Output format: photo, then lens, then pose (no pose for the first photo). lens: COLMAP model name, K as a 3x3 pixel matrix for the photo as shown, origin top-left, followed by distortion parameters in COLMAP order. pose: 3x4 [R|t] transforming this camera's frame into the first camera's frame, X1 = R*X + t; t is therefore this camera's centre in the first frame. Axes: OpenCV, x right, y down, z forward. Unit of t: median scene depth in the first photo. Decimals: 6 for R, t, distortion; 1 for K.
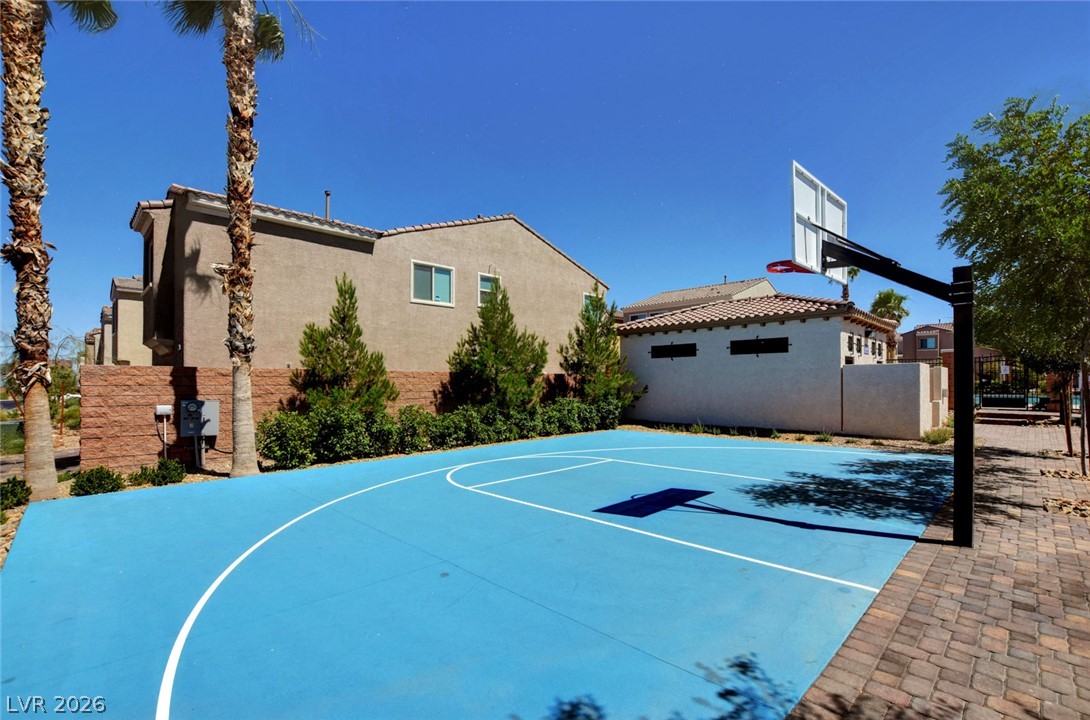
lens RADIAL K [[494.7, 0, 546.3], [0, 494.7, 378.8], [0, 0, 1]] dist [-0.018145, -0.000066]
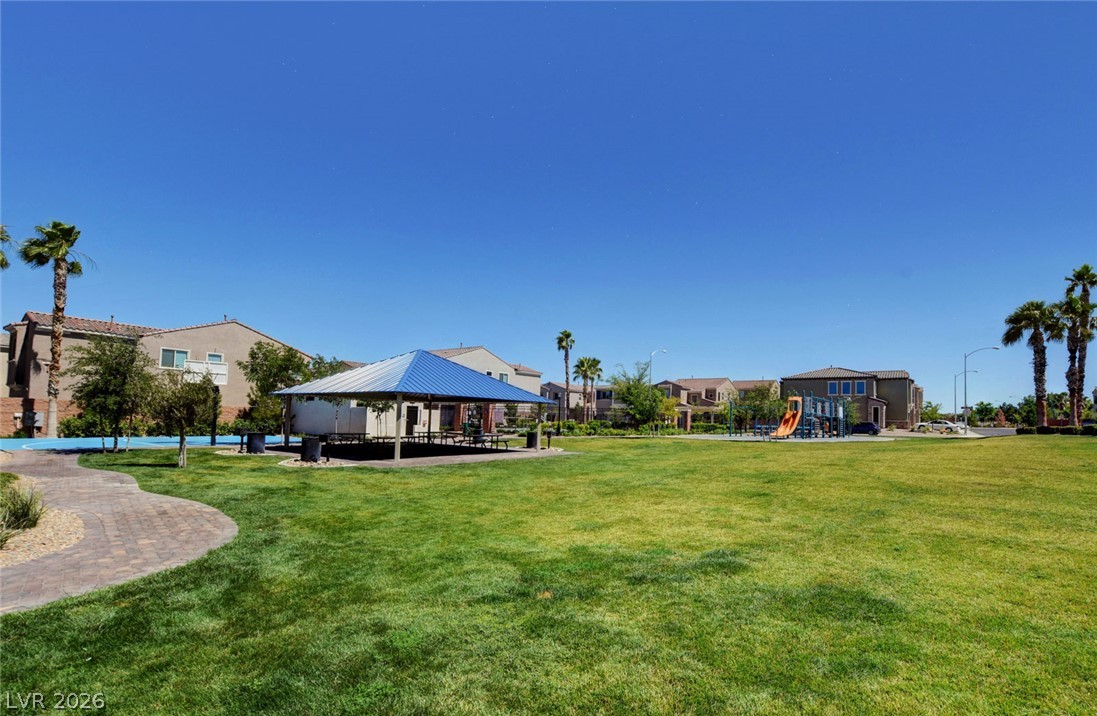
lens RADIAL K [[530.8, 0, 545.8], [0, 530.8, 392.0], [0, 0, 1]] dist [-0.001377, 0.000307]
pose [[0.989047, 0.038914, 0.142382, 1.509323], [-0.032811, 0.998450, -0.044958, -0.021672], [-0.143910, 0.039793, 0.988790, -2.090642]]
